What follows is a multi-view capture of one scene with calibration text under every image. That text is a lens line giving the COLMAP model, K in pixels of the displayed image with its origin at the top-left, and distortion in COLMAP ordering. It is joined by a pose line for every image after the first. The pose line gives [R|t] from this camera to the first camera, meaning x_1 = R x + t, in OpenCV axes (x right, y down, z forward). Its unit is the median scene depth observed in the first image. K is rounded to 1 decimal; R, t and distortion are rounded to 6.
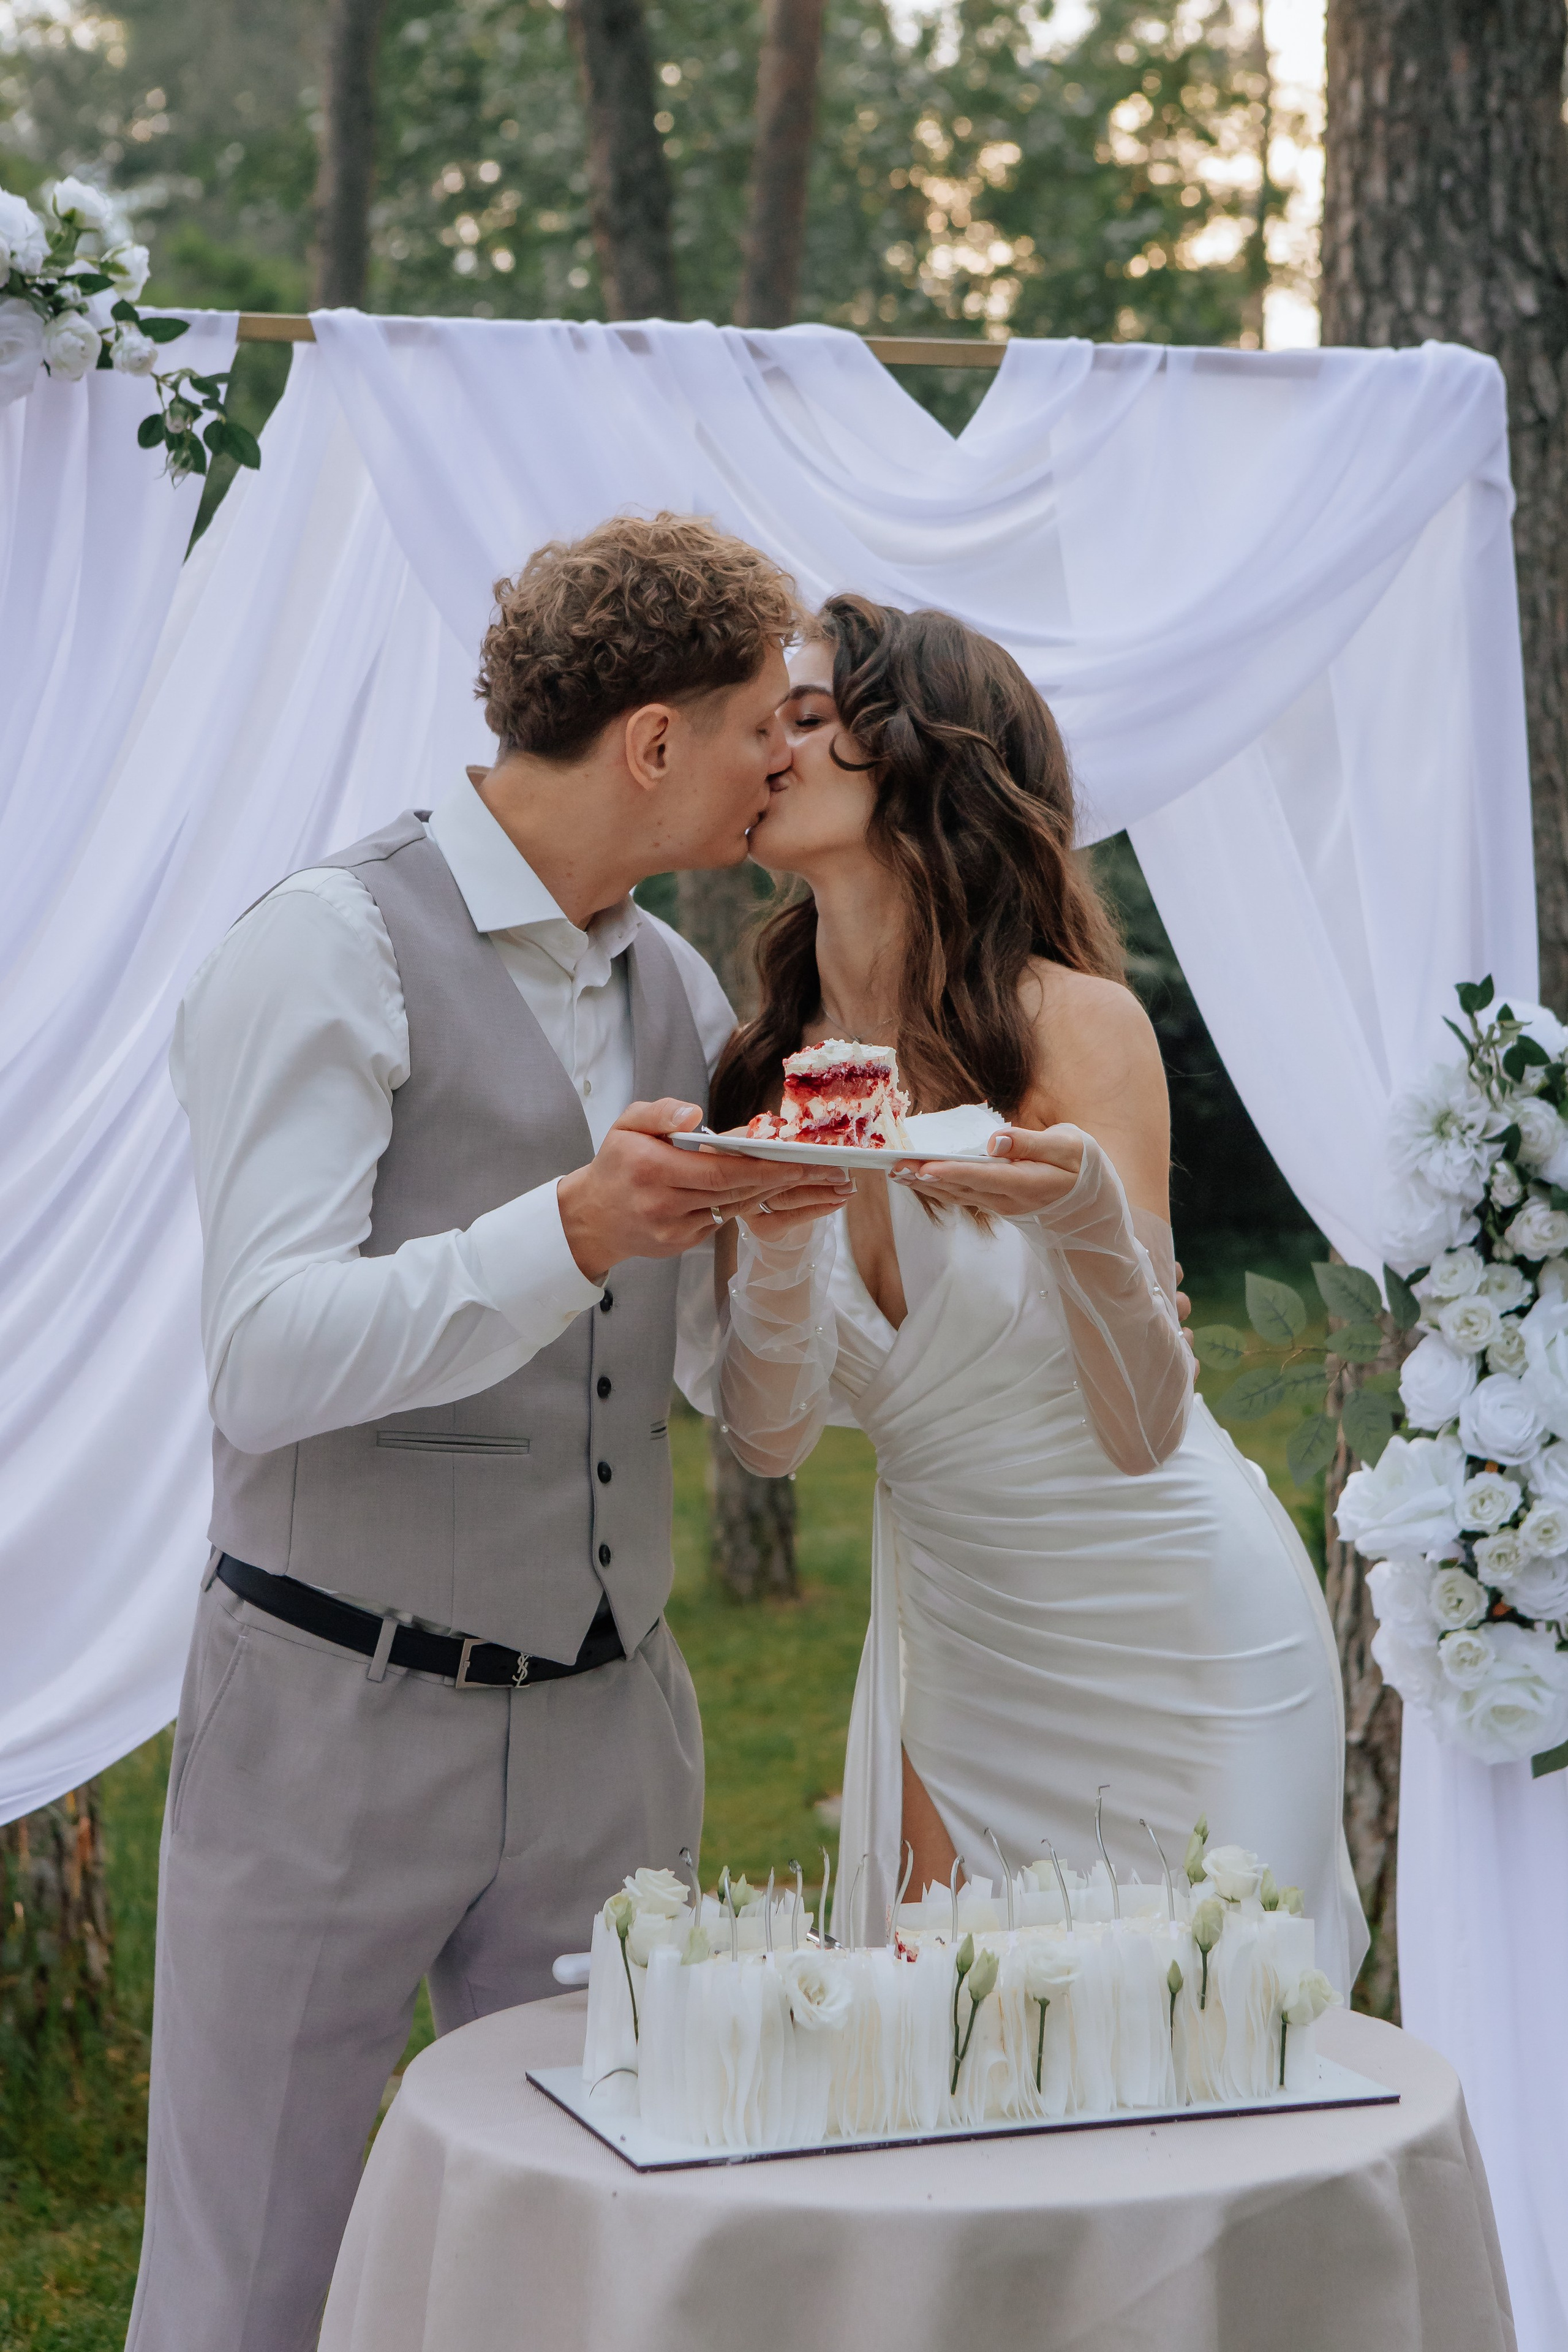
lens RADIAL K [[4303.4, 0, 784.0], [0, 4303.4, 1176.0], [0, 0, 1]] dist [-0.011074, -0.118159]
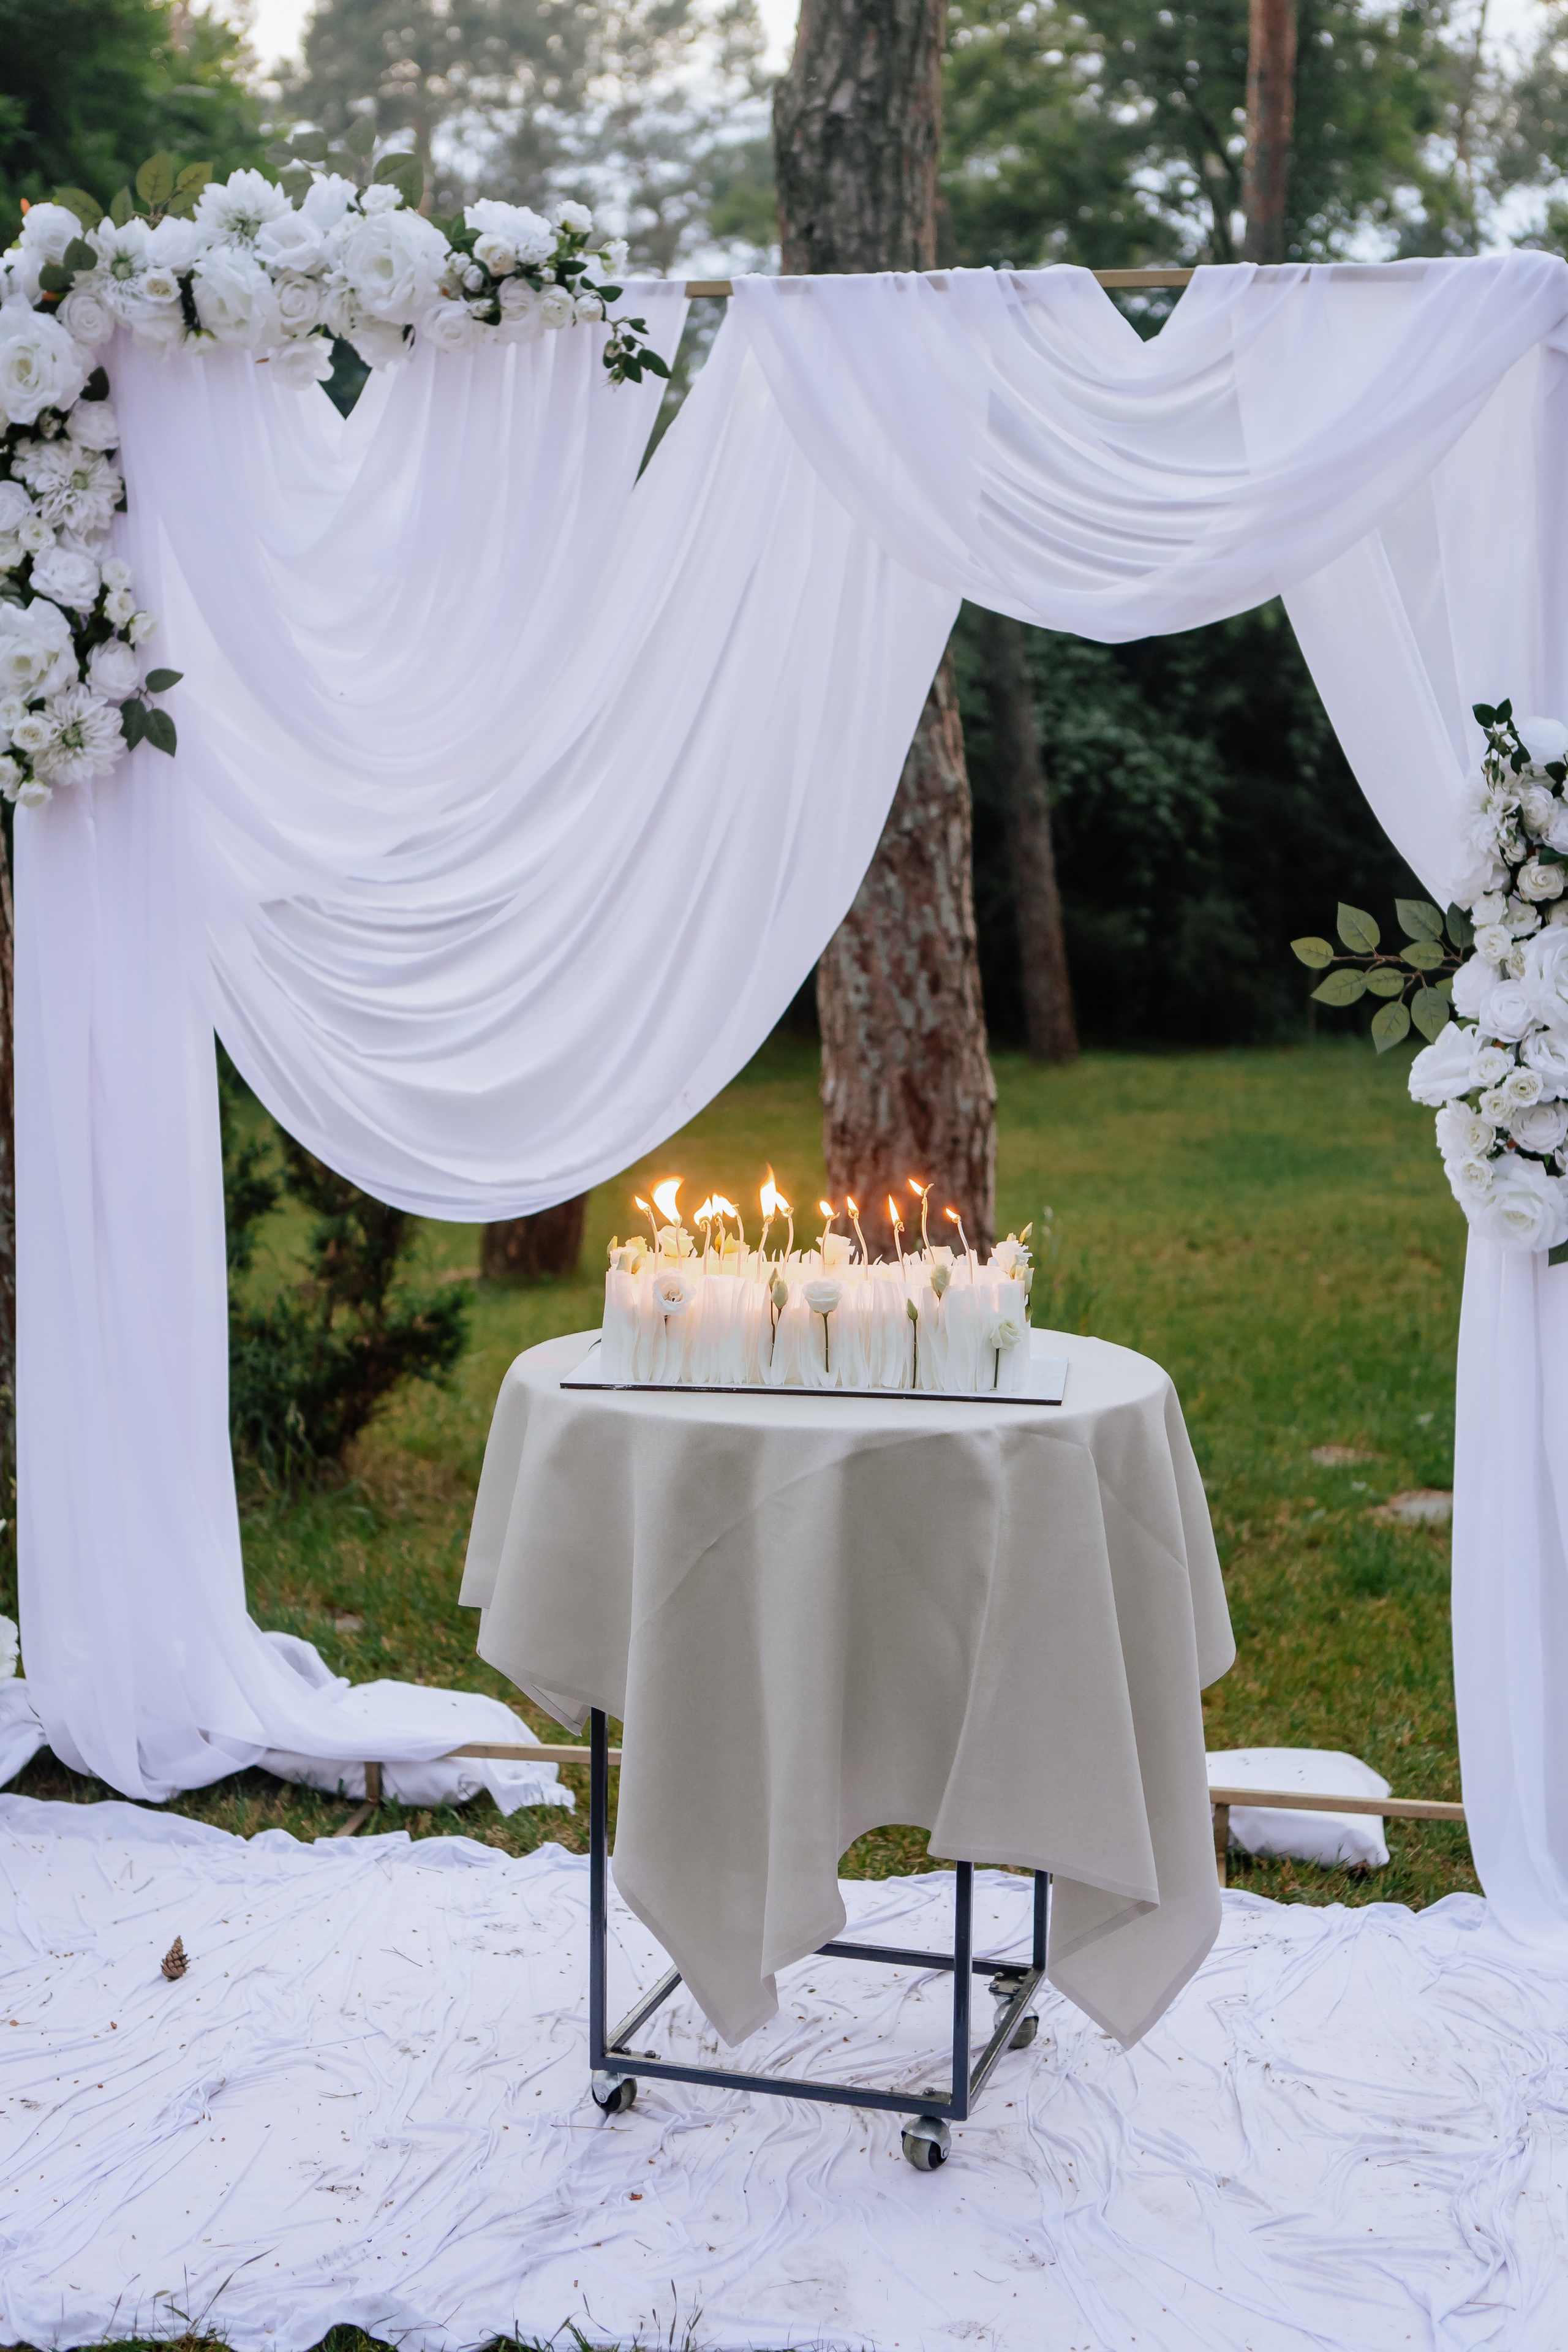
lens RADIAL K [[3138.3, 0, 784.0], [0, 3138.3, 1176.0], [0, 0, 1]] dist [-0.021077, 0.066939]
pose [[0.899030, 0.064577, -0.433098, 0.408503], [-0.028404, 0.995583, 0.089483, 0.024452], [0.436964, -0.068146, 0.896894, -0.049950]]
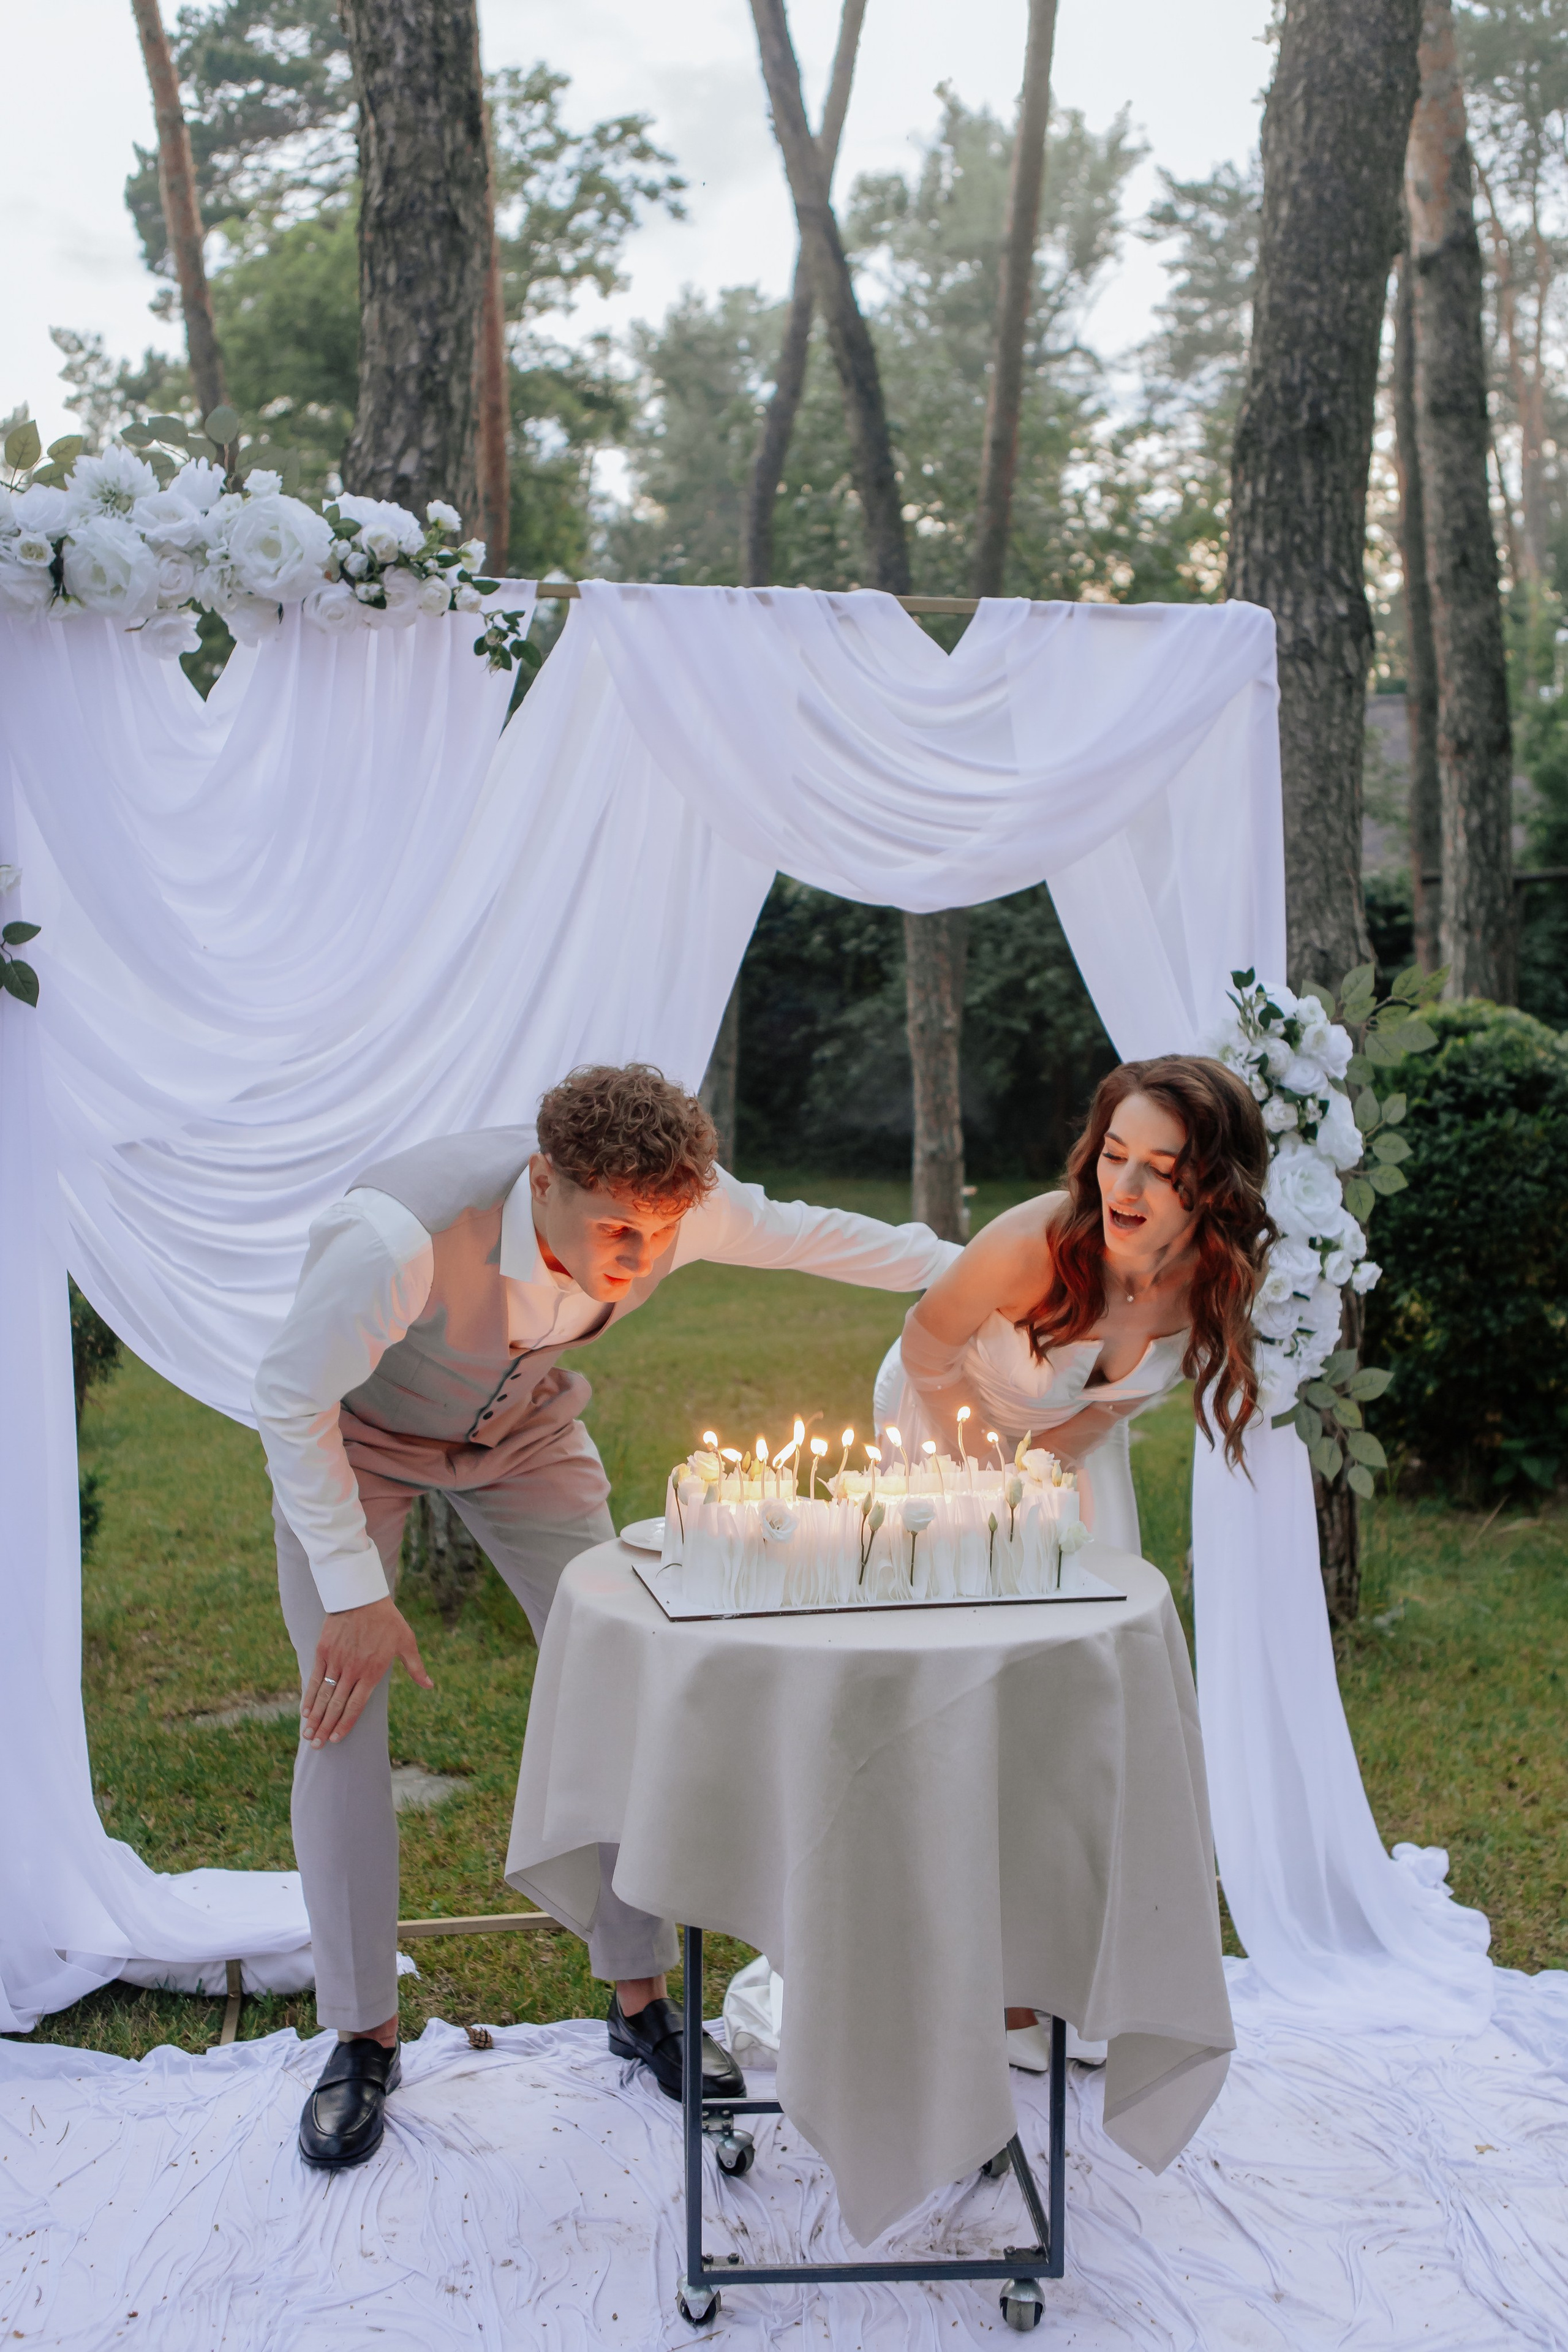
lens RADIAL K [[2264.4, 0, 789.1], [0, 2264.4, 1219.3], [0, 0, 1]] dist [0.005456, 0.022258]
pose [[0.994817, 0.021253, -0.099431, 0.071010], [-0.017362, 0.999055, 0.039833, 0.021818], [0.100184, -0.037900, 0.994247, 0.067809]]
